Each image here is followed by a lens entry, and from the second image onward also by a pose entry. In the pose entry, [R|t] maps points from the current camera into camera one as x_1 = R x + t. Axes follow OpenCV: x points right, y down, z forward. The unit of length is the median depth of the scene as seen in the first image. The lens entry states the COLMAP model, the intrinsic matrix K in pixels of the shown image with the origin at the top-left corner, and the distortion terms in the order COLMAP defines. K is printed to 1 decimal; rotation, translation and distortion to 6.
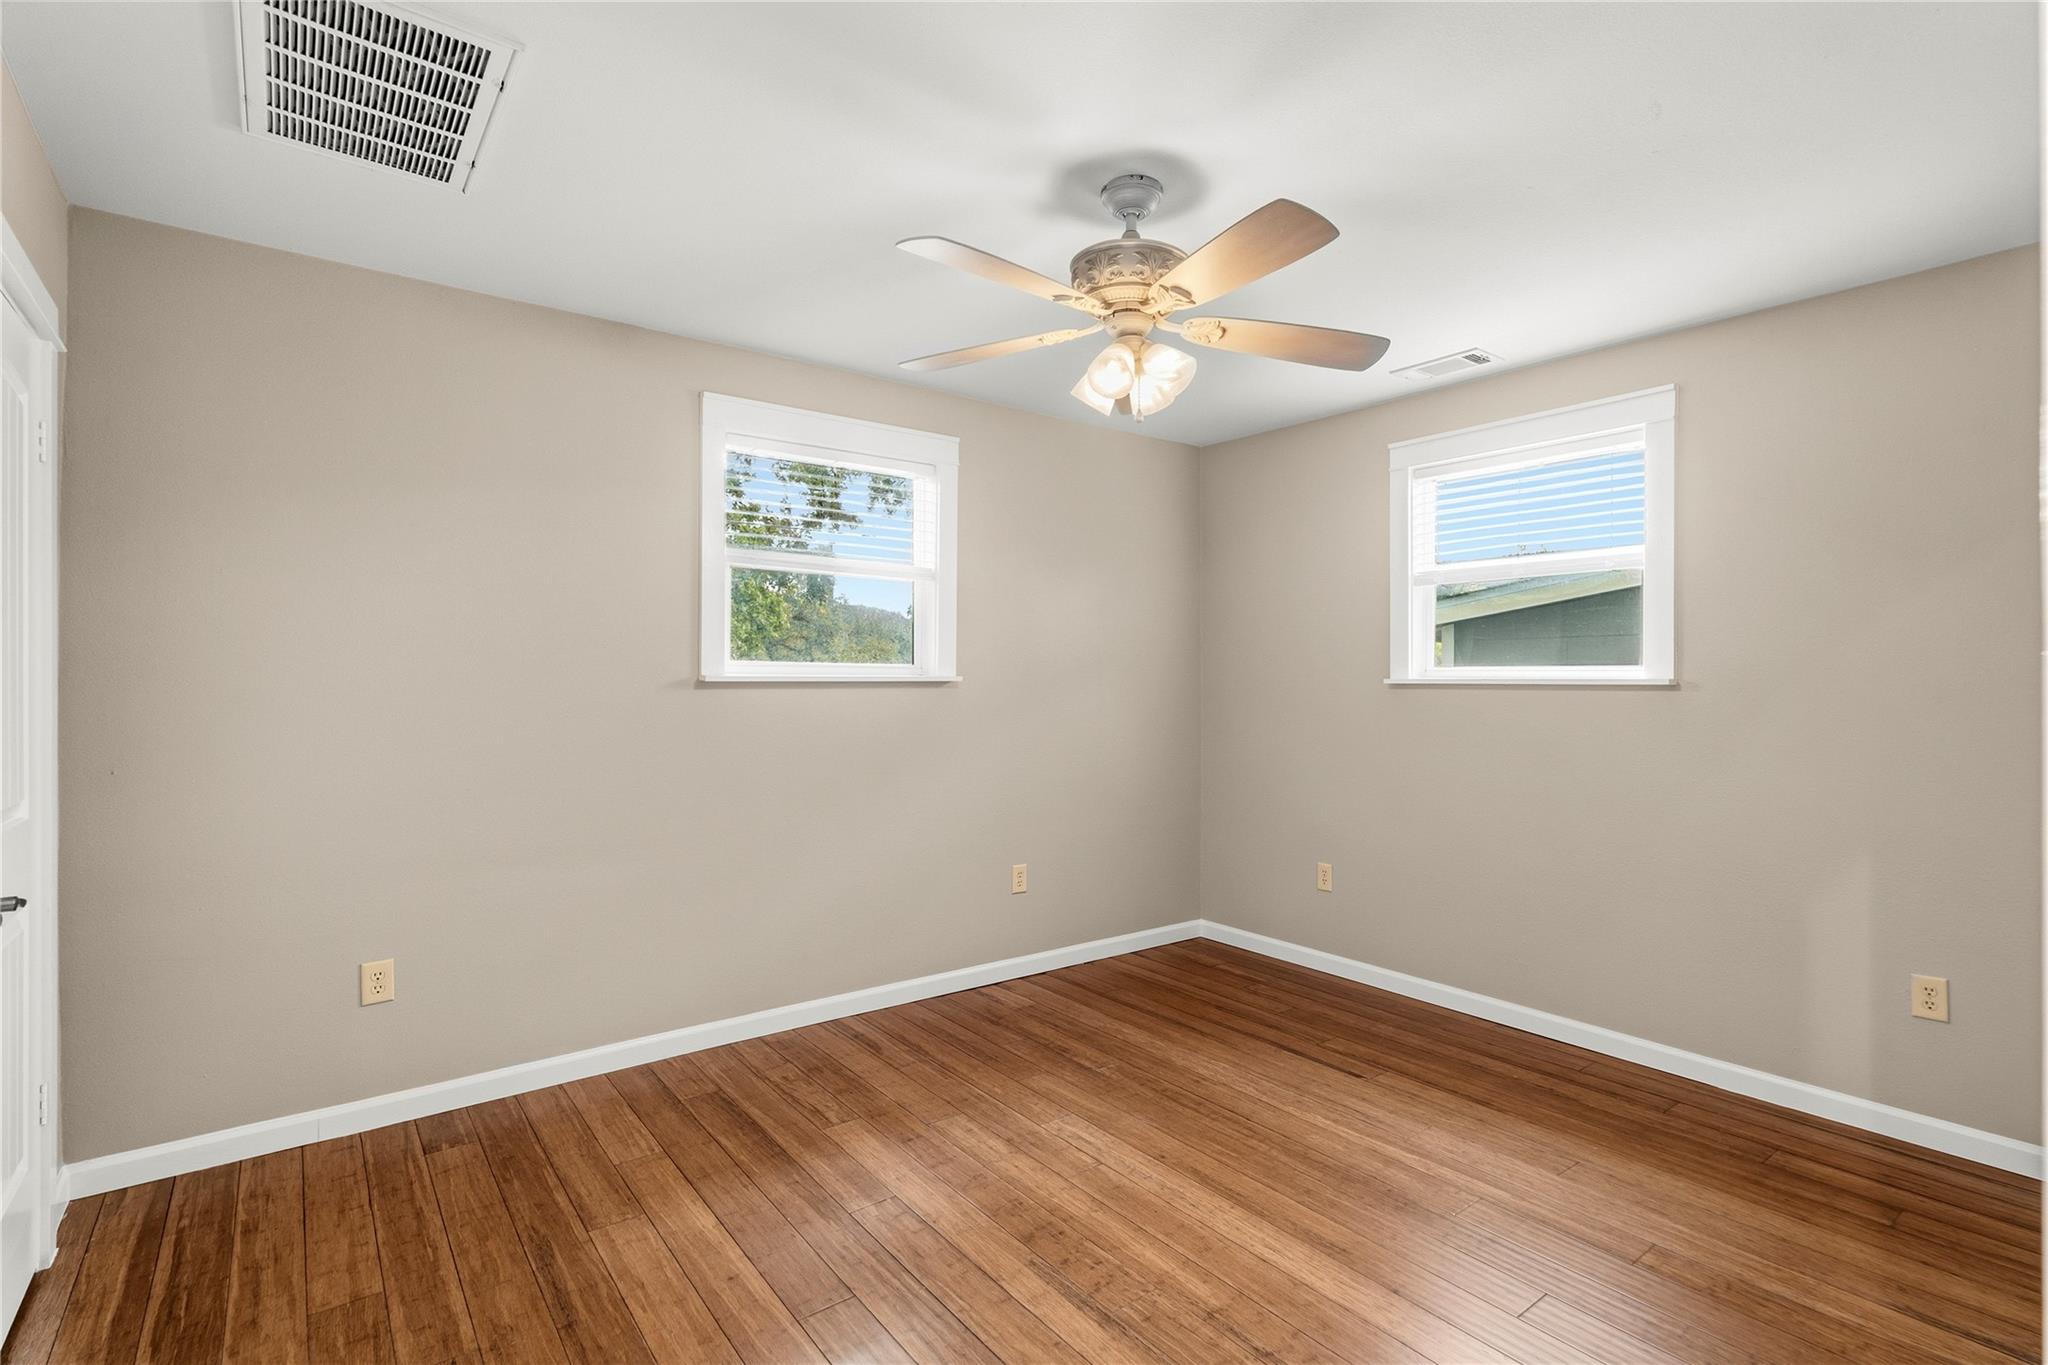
lens RADIAL K [[970.1, 0, 1029.3], [0, 970.1, 674.0], [0, 0, 1]] dist [0.008155, 0.000791]
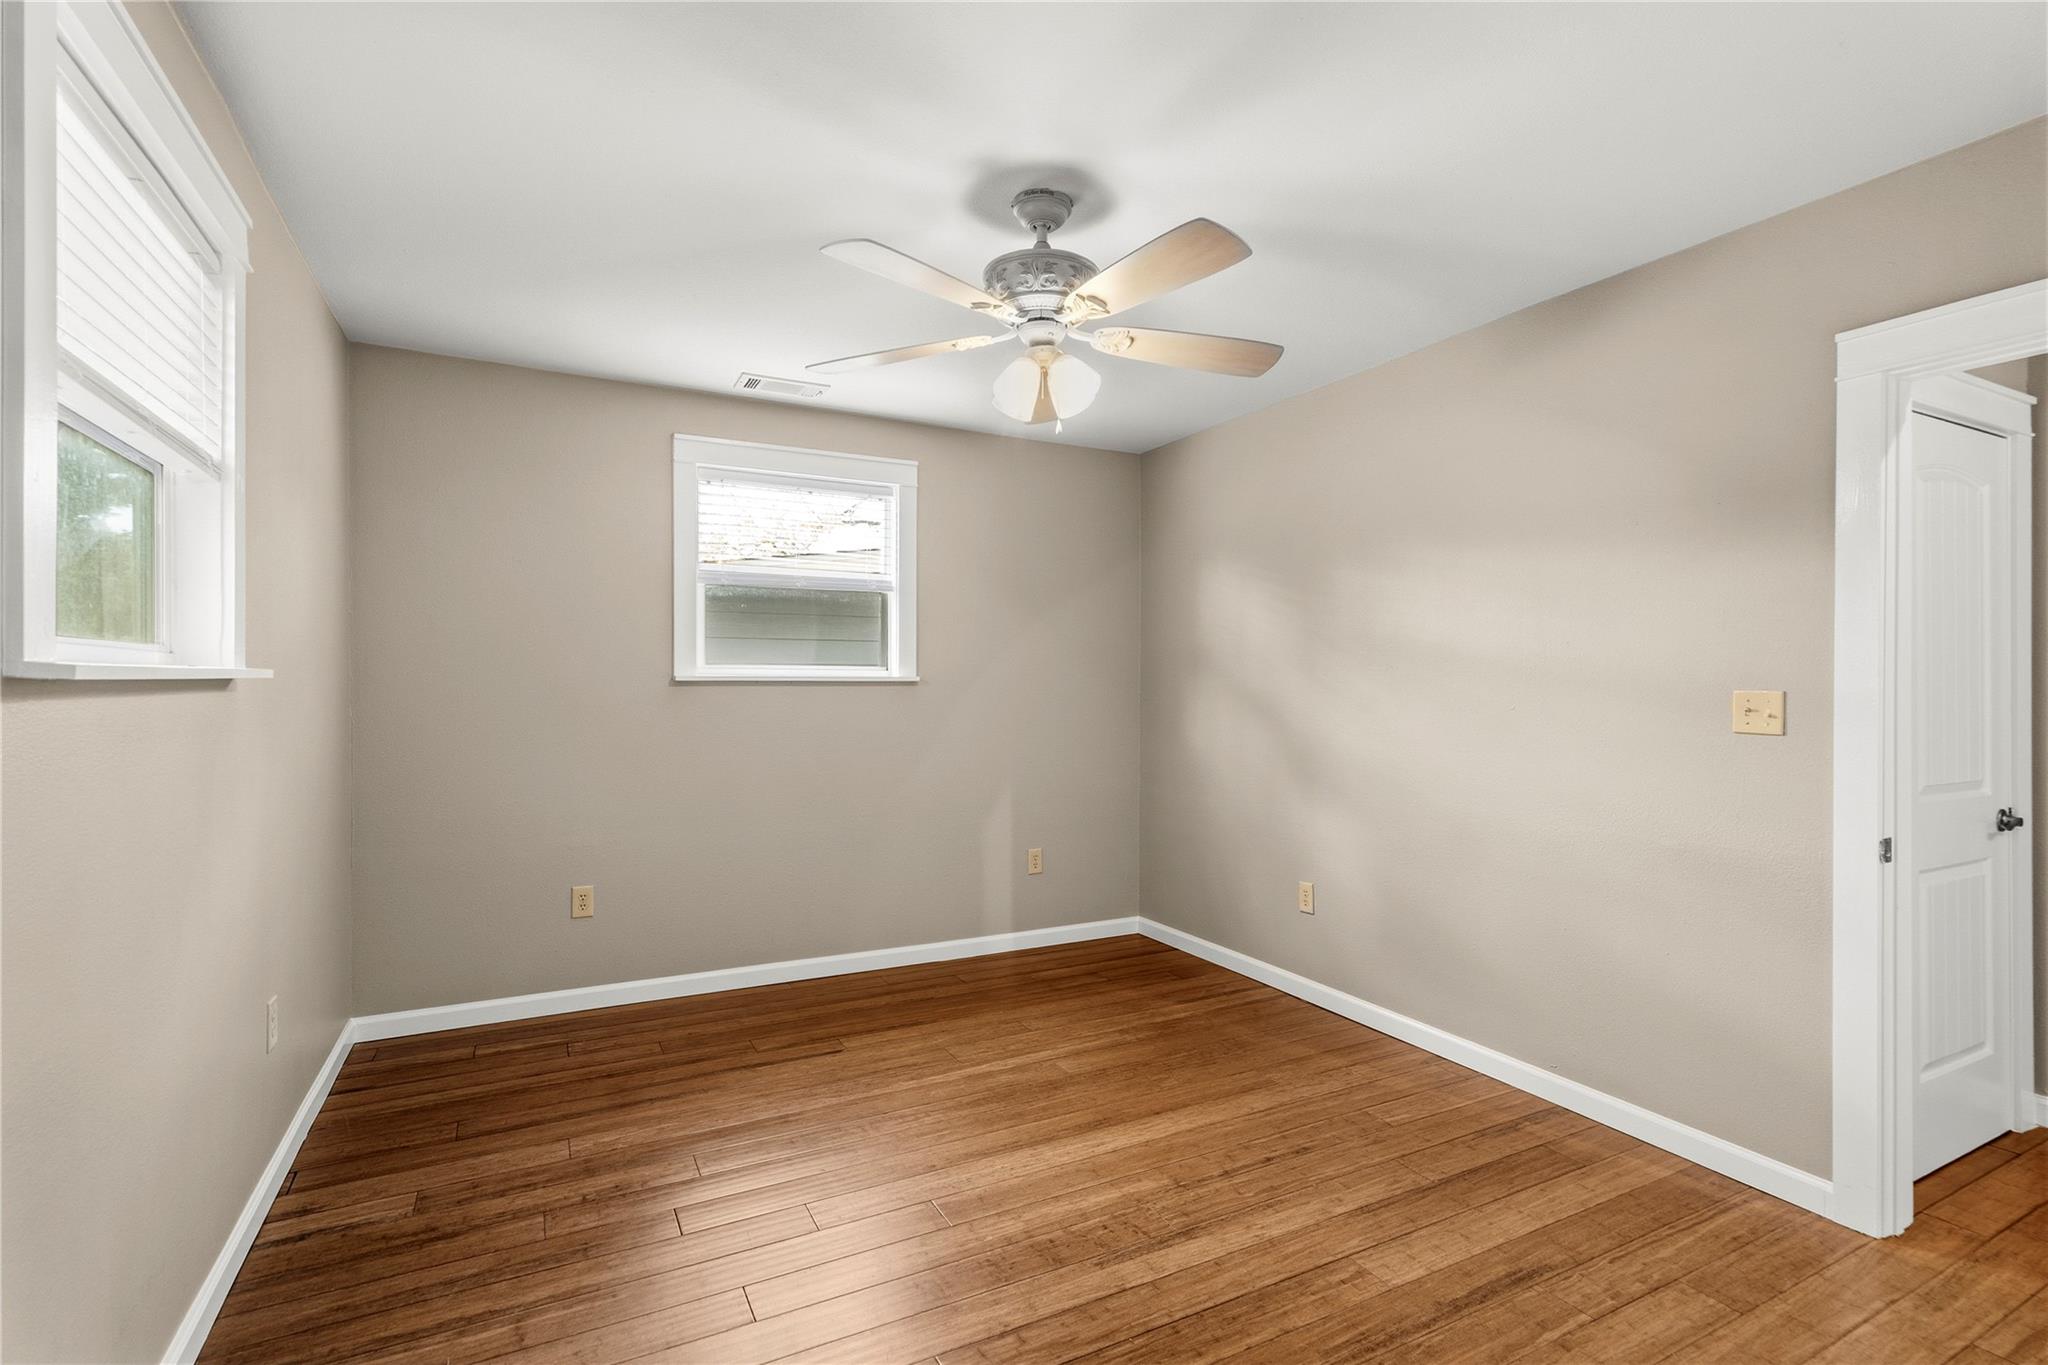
lens RADIAL K [[970.1, 0, 1036.6], [0, 970.1, 679.8], [0, 0, 1]] dist [0.008155, 0.000791]
pose [[0.152574, 0.003007, 0.988287, -0.653171], [-0.013096, 0.999914, -0.001020, 0.004520], [-0.988205, -0.012787, 0.152600, 0.602068]]
